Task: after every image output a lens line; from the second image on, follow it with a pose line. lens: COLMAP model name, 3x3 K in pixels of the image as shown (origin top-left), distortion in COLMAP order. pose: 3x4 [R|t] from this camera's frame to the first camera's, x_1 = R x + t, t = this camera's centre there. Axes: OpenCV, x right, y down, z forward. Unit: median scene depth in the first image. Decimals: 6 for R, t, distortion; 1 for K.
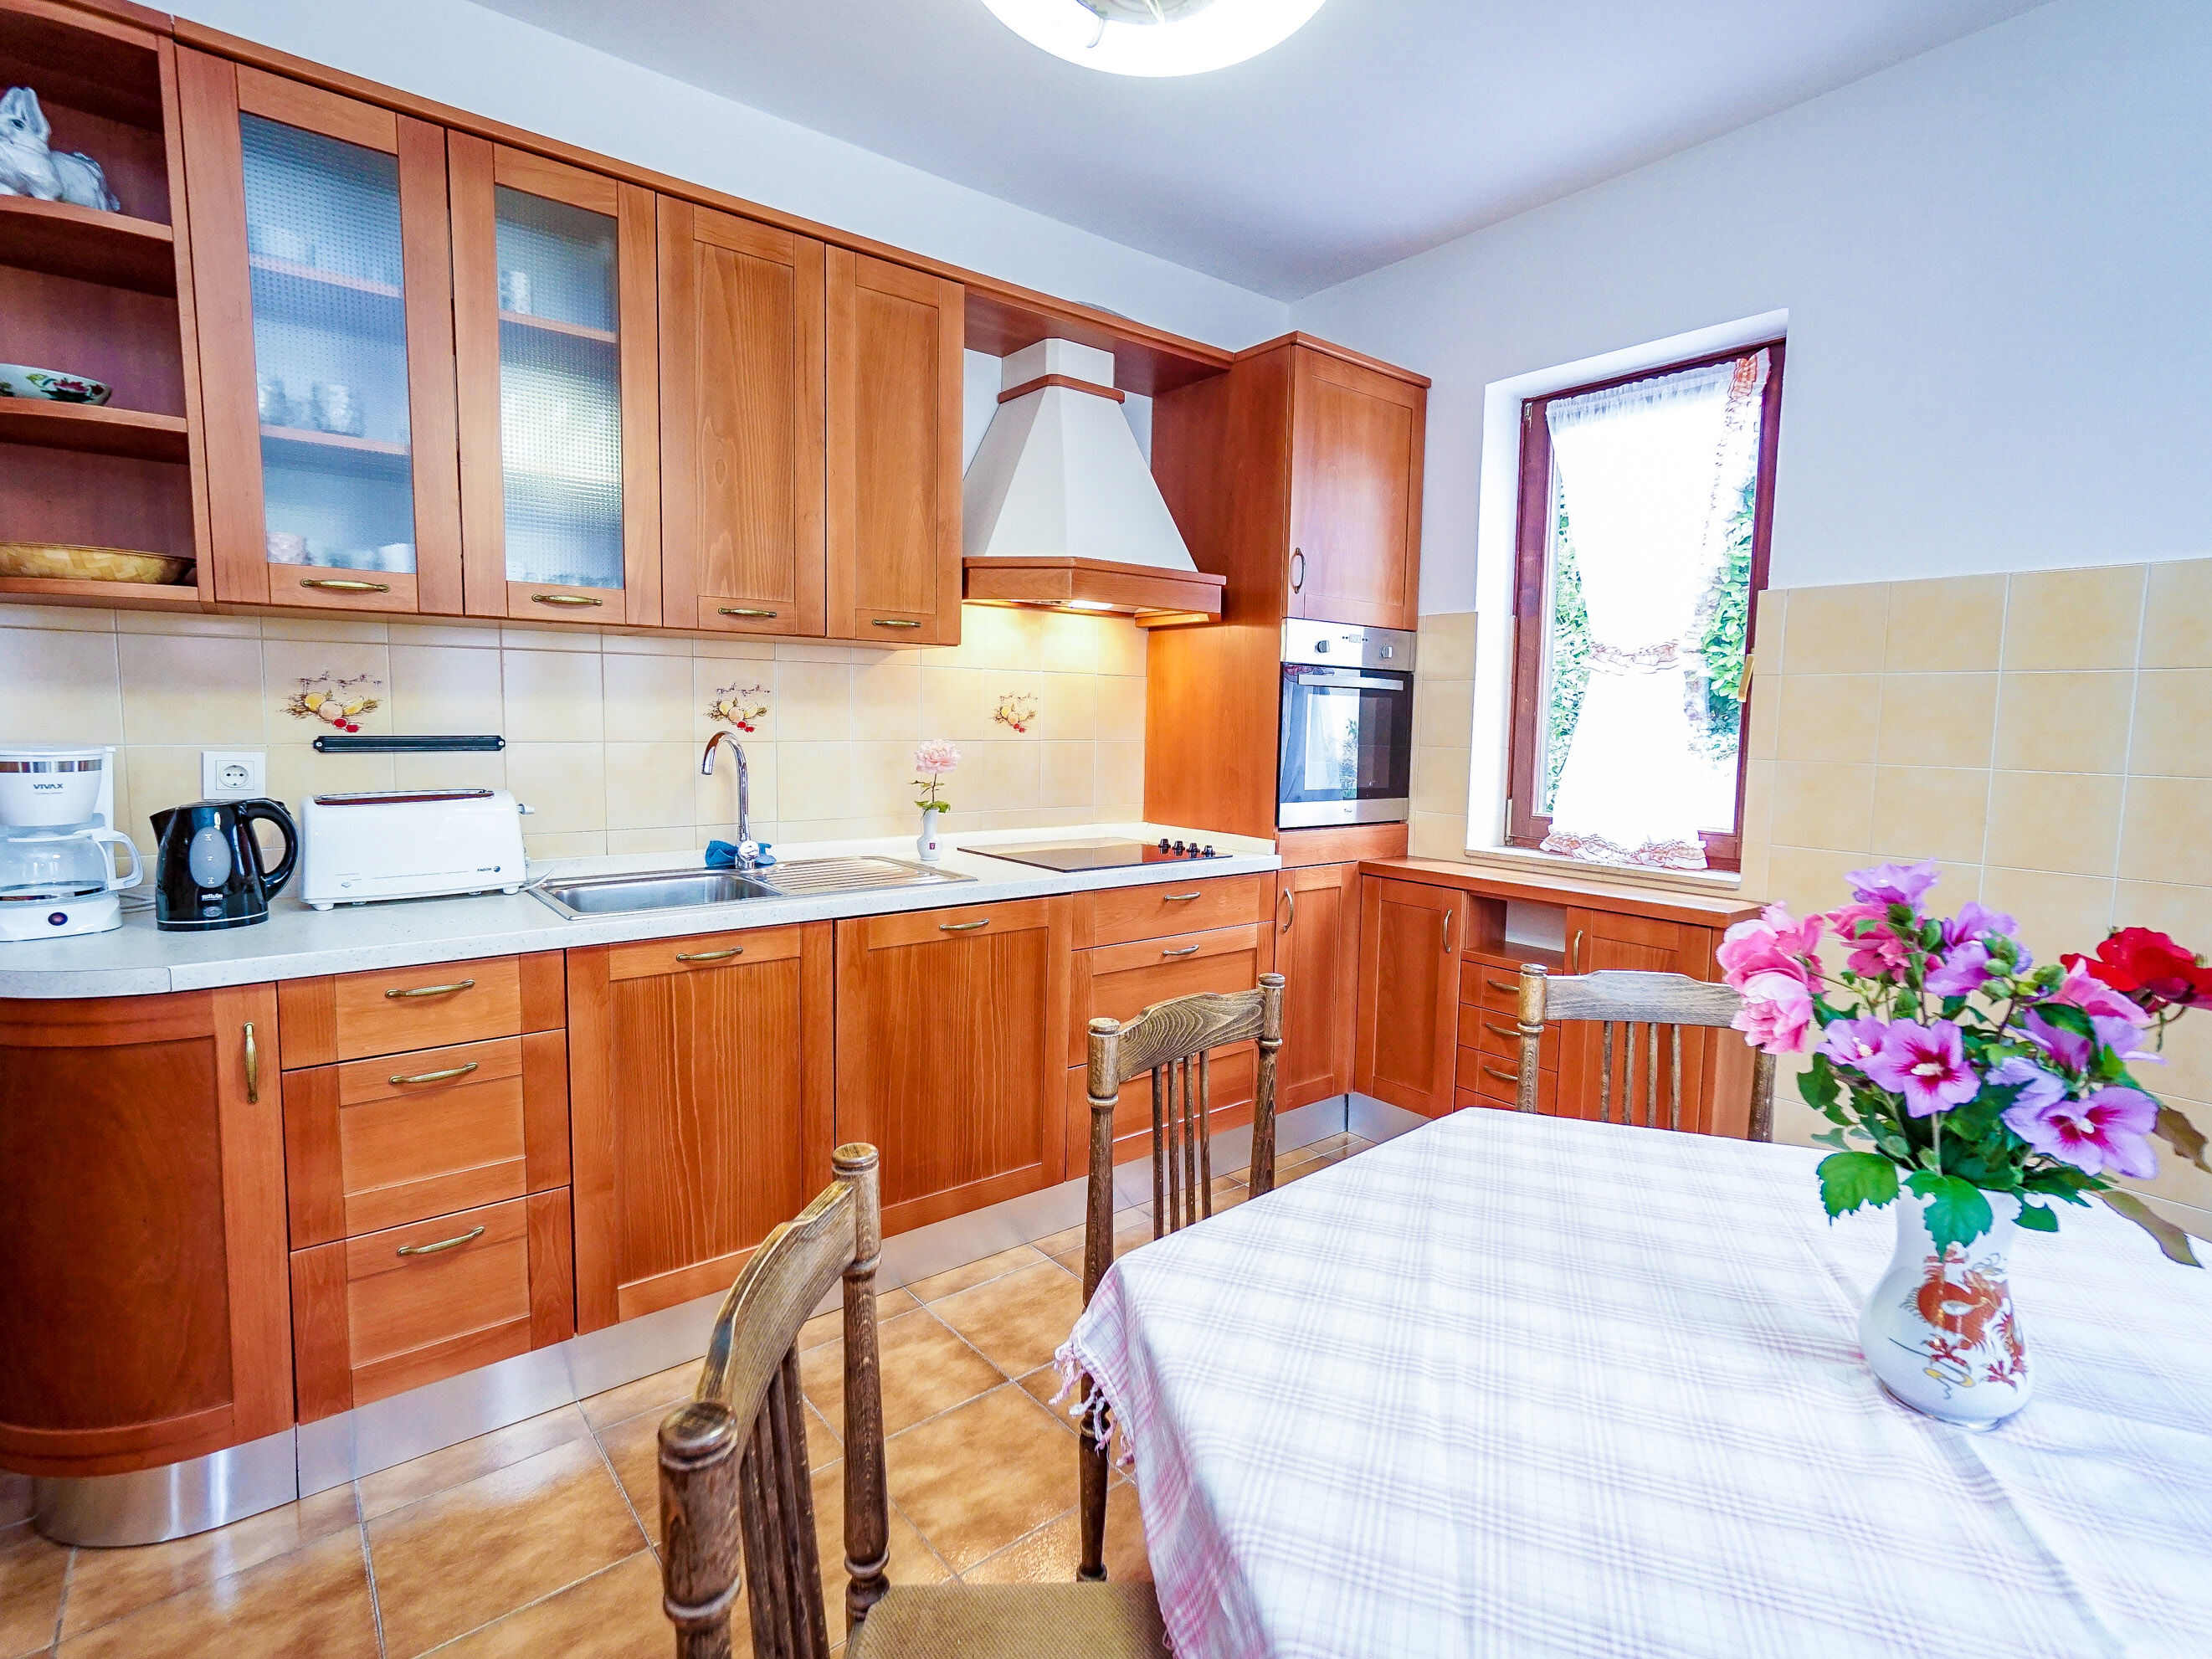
lens RADIAL K [[1074.6, 0, 1101.6], [0, 1074.6, 809.6], [0, 0, 1]] dist [-0.020142, 0.015787]
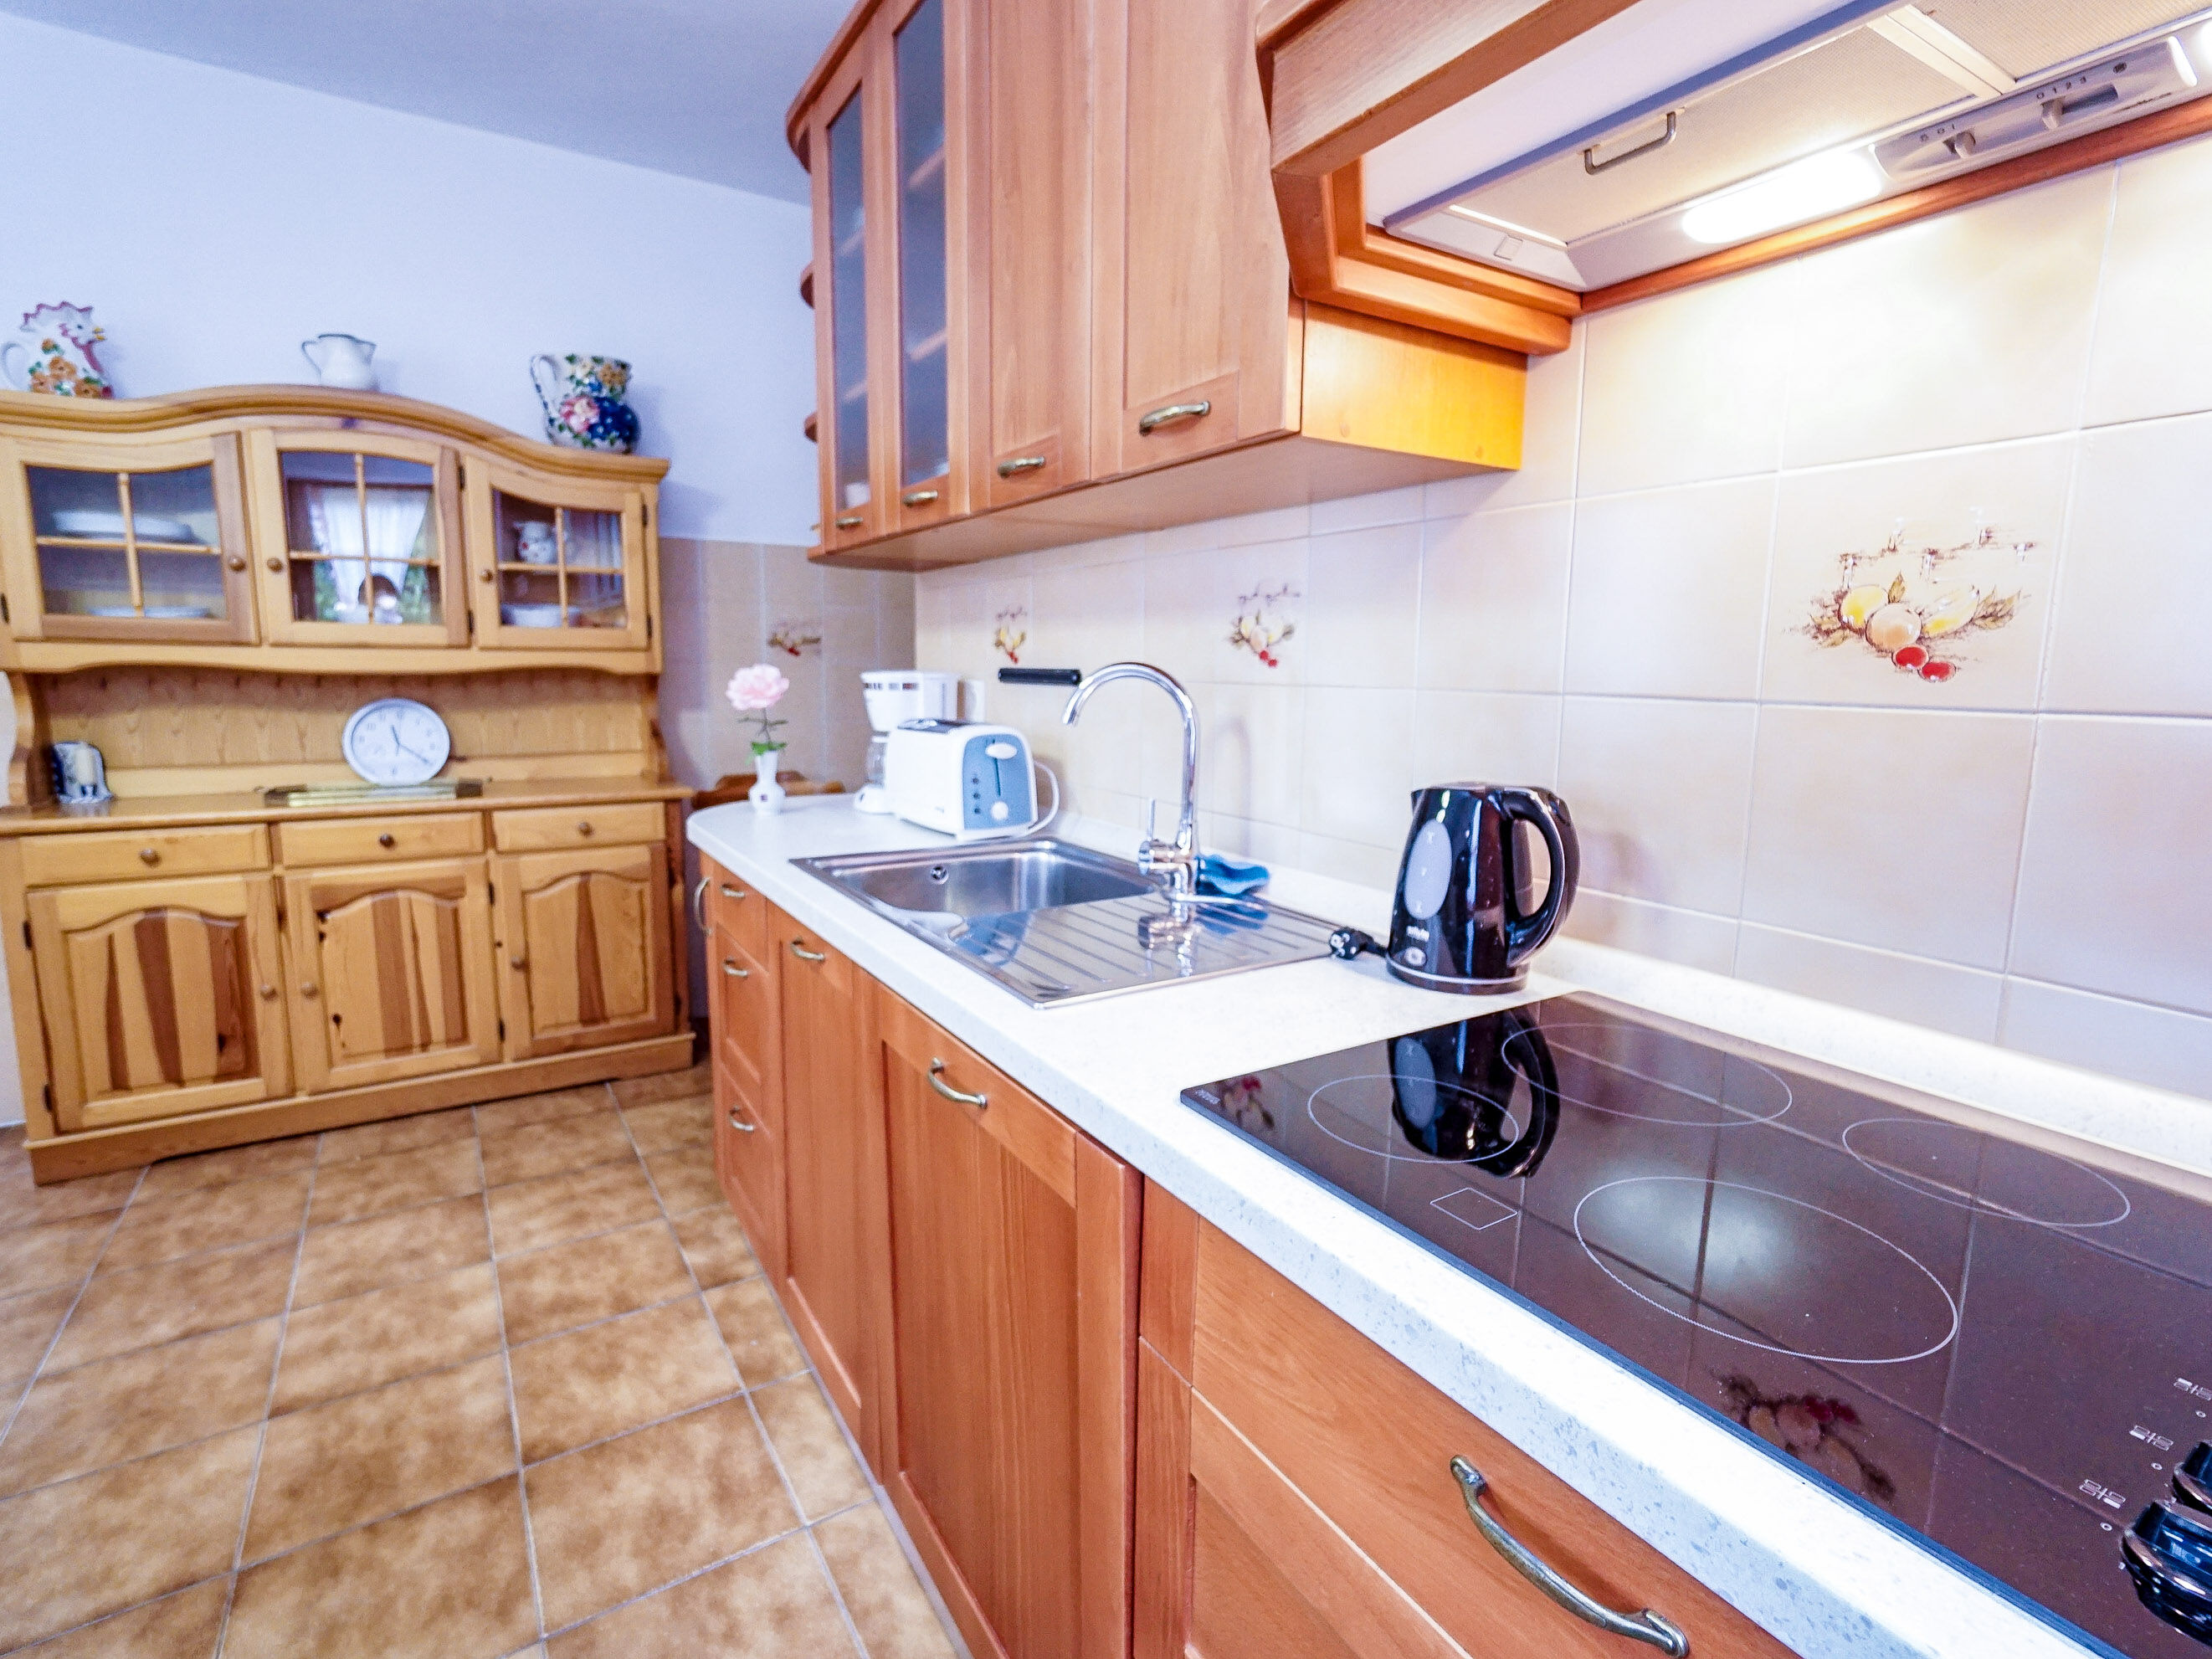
lens RADIAL K [[1074.6, 0, 1101.6], [0, 1074.6, 809.6], [0, 0, 1]] dist [-0.020142, 0.015787]
pose [[-0.124564, 0.116263, -0.985376, 0.301449], [-0.105084, 0.985980, 0.129618, -0.071530], [0.986631, 0.119693, -0.110601, 1.128885]]
